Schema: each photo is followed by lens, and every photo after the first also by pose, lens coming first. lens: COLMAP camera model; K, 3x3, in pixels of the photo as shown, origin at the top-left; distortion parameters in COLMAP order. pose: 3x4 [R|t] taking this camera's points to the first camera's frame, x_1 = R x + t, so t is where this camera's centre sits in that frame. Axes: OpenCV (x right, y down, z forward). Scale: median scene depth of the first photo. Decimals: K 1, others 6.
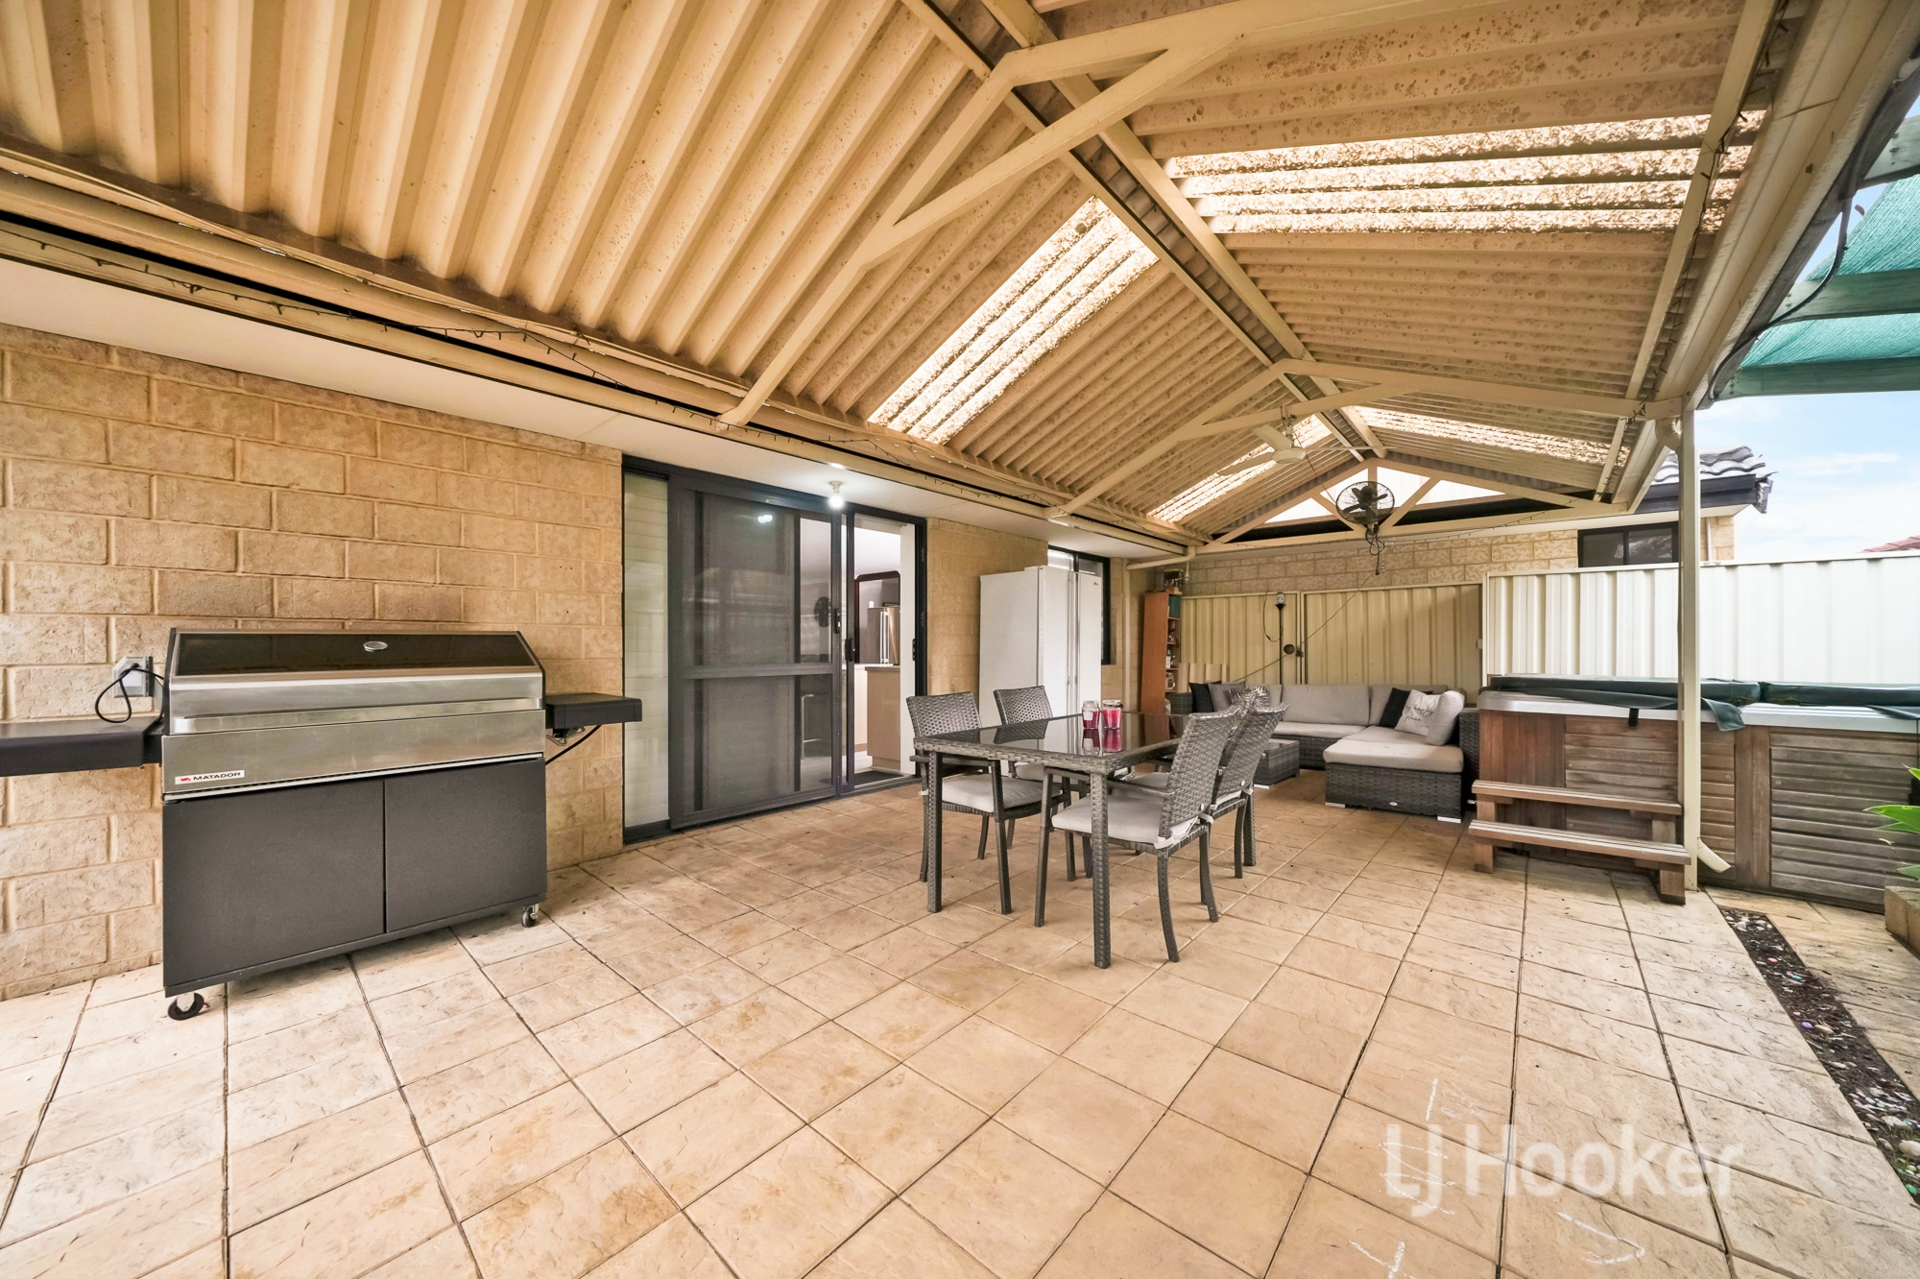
lens RADIAL K [[653.0, 0, 961.8], [0, 653.0, 656.9], [0, 0, 1]] dist [-0.001048, -0.000488]
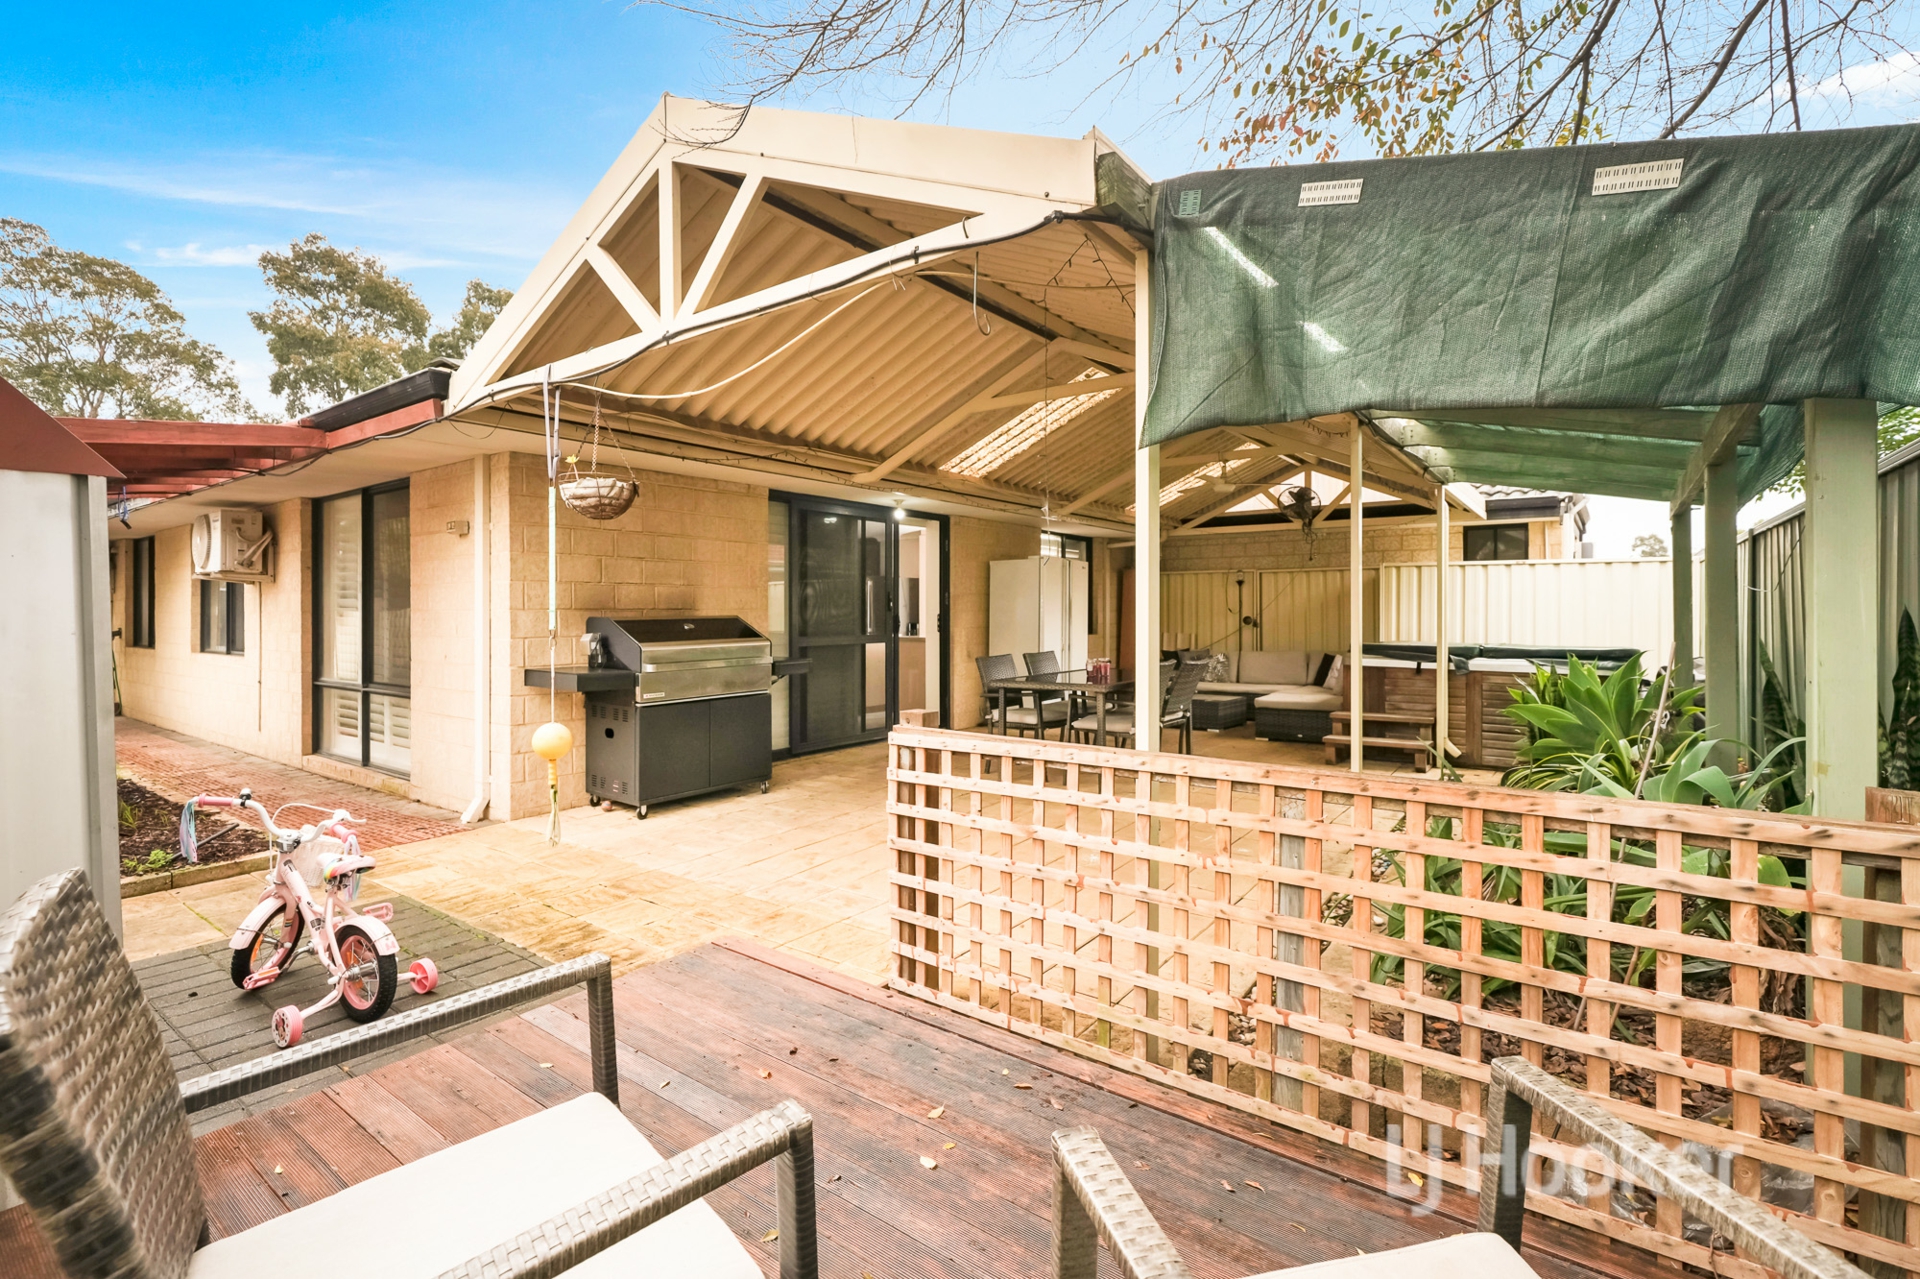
lens RADIAL K [[855.6, 0, 960.0], [0, 855.6, 620.2], [0, 0, 1]] dist [0.003233, -0.000655]
pose [[0.996105, 0.000173, 0.088176, -0.232635], [0.000010, 0.999998, -0.002075, -0.016478], [-0.088176, 0.002068, 0.996103, -0.795839]]
